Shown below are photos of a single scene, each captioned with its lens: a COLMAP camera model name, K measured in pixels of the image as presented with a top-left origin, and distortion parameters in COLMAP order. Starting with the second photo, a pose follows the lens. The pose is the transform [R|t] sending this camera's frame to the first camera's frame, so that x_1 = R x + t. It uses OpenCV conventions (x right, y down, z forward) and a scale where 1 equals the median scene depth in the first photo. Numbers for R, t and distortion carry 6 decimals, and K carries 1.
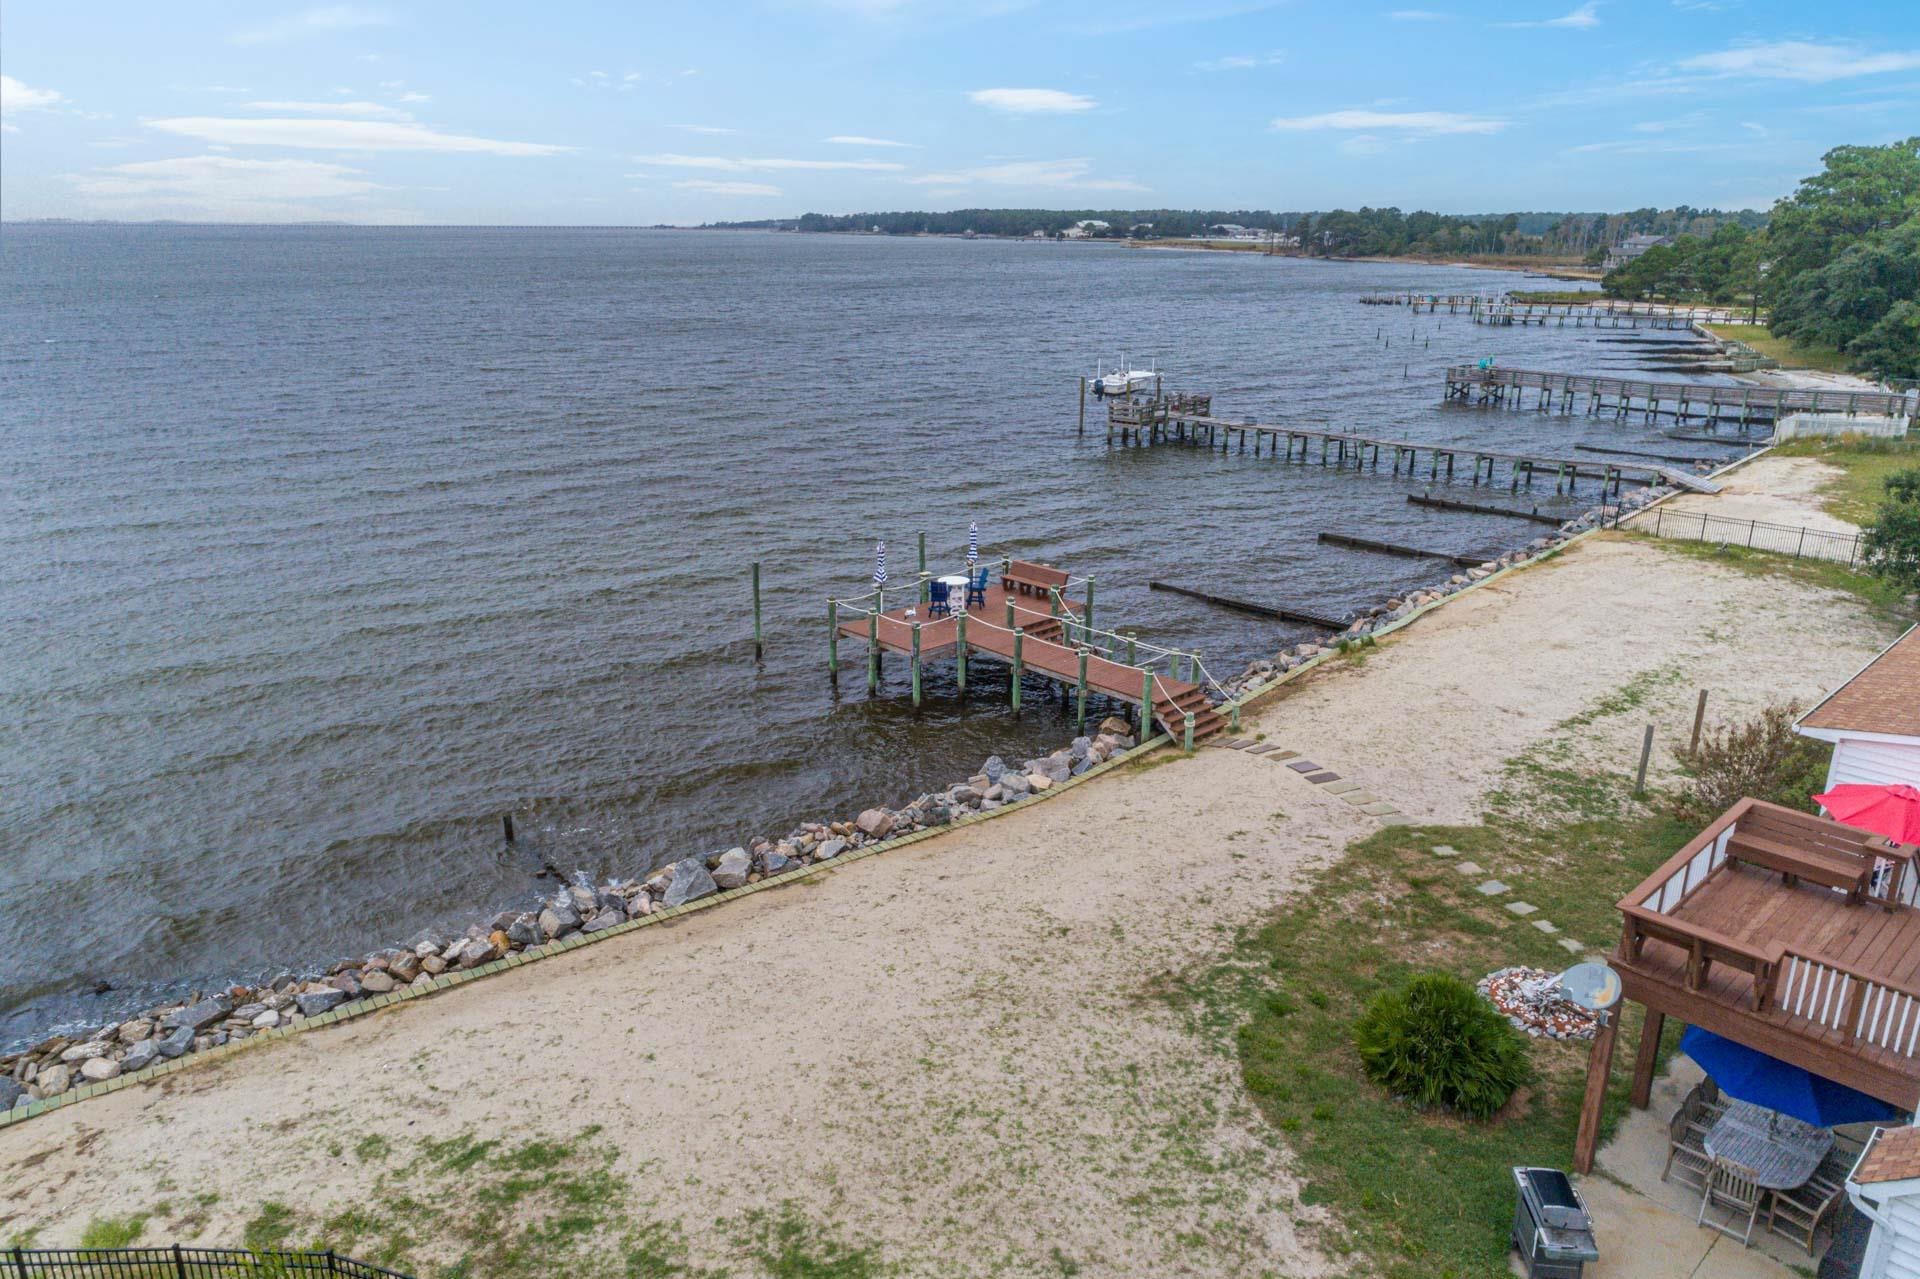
lens RADIAL K [[1349.2, 0, 960.0], [0, 1349.2, 639.5], [0, 0, 1]] dist [-0.004081, 0.005398]
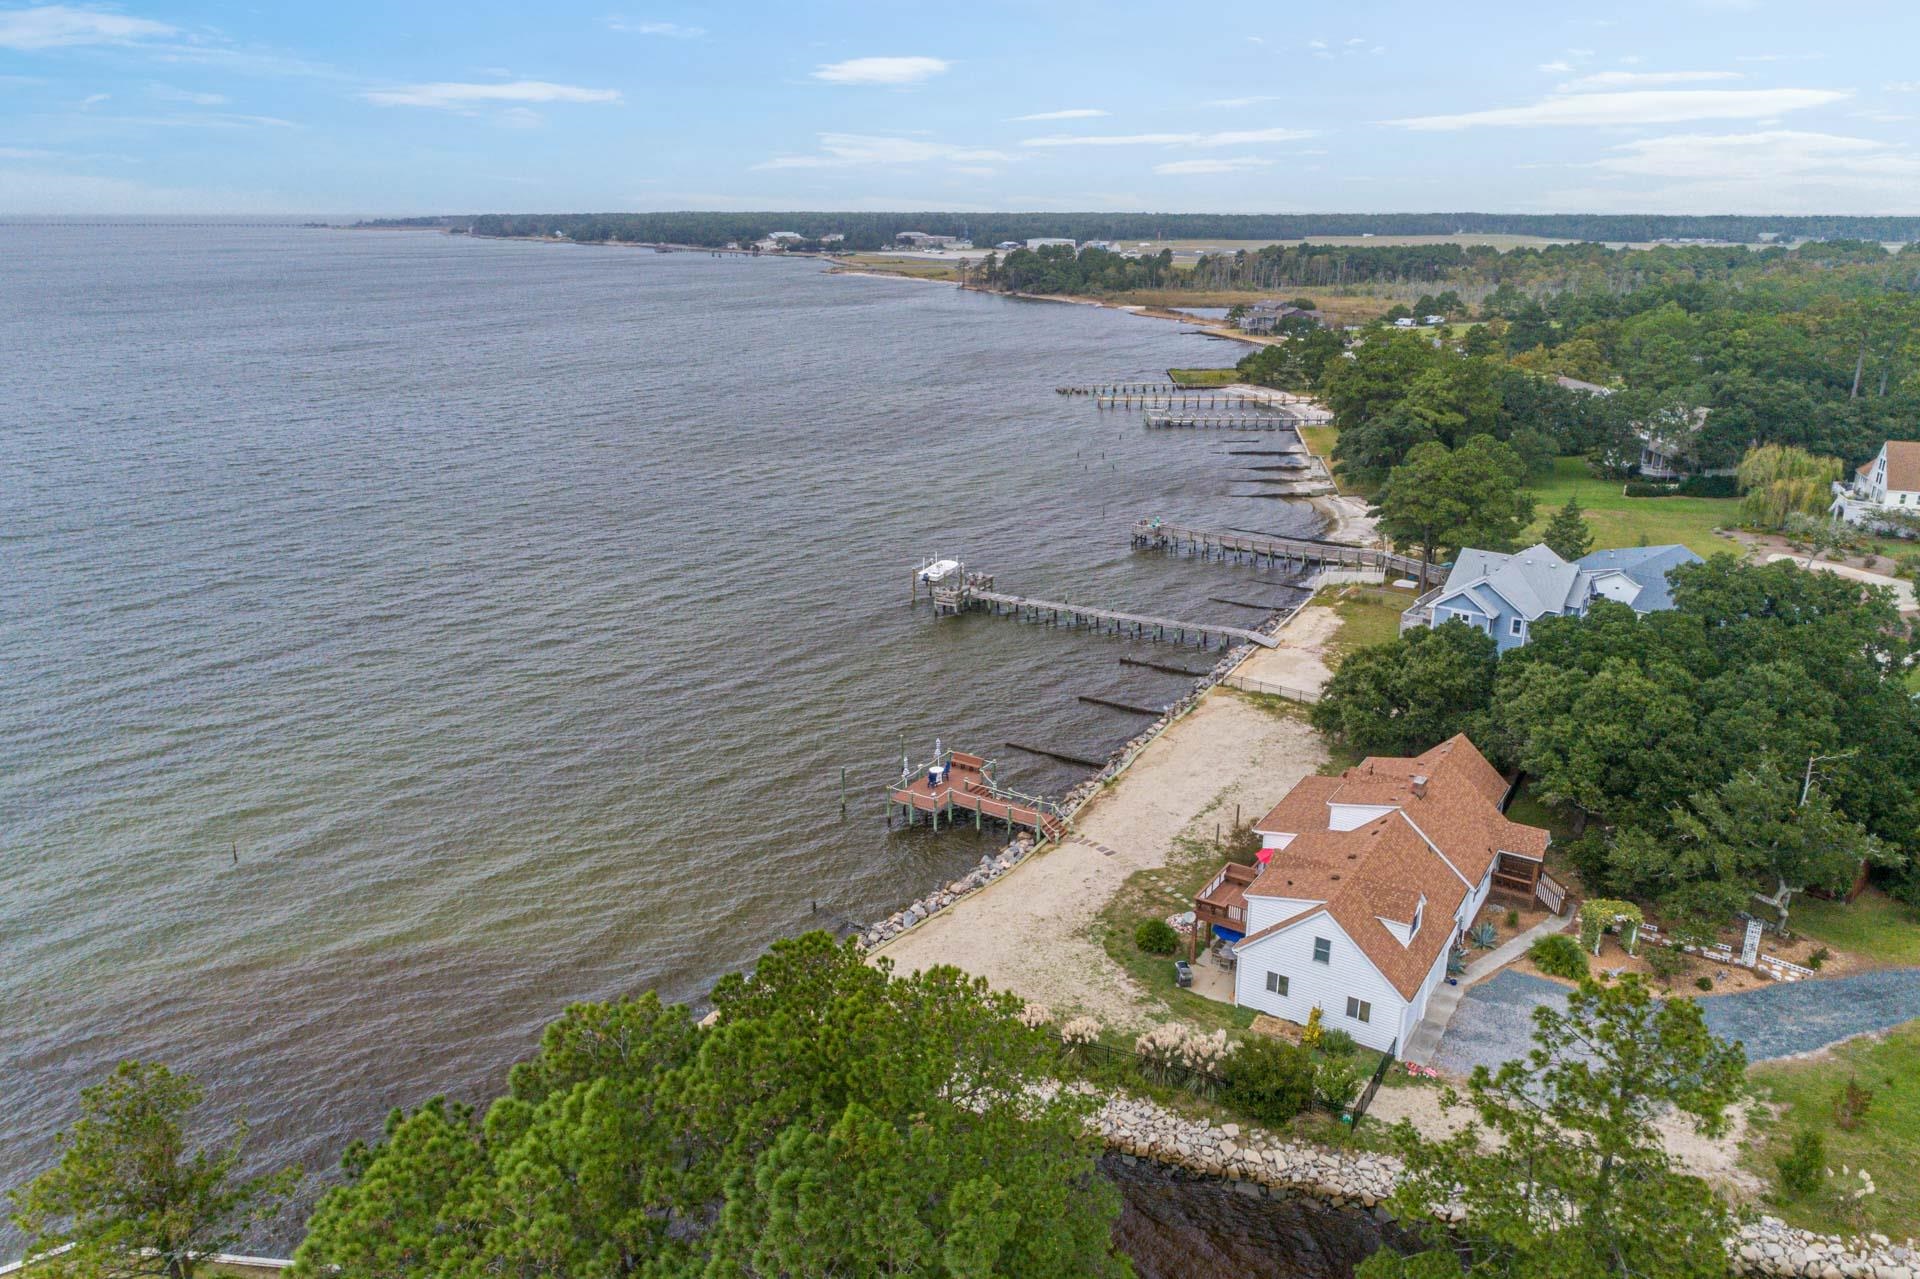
lens RADIAL K [[1349.2, 0, 960.0], [0, 1349.2, 639.5], [0, 0, 1]] dist [-0.004081, 0.005398]
pose [[0.974431, -0.077969, 0.210723, -0.509376], [0.075918, 0.996955, 0.017815, -0.358159], [-0.211471, -0.001362, 0.977383, -1.439561]]
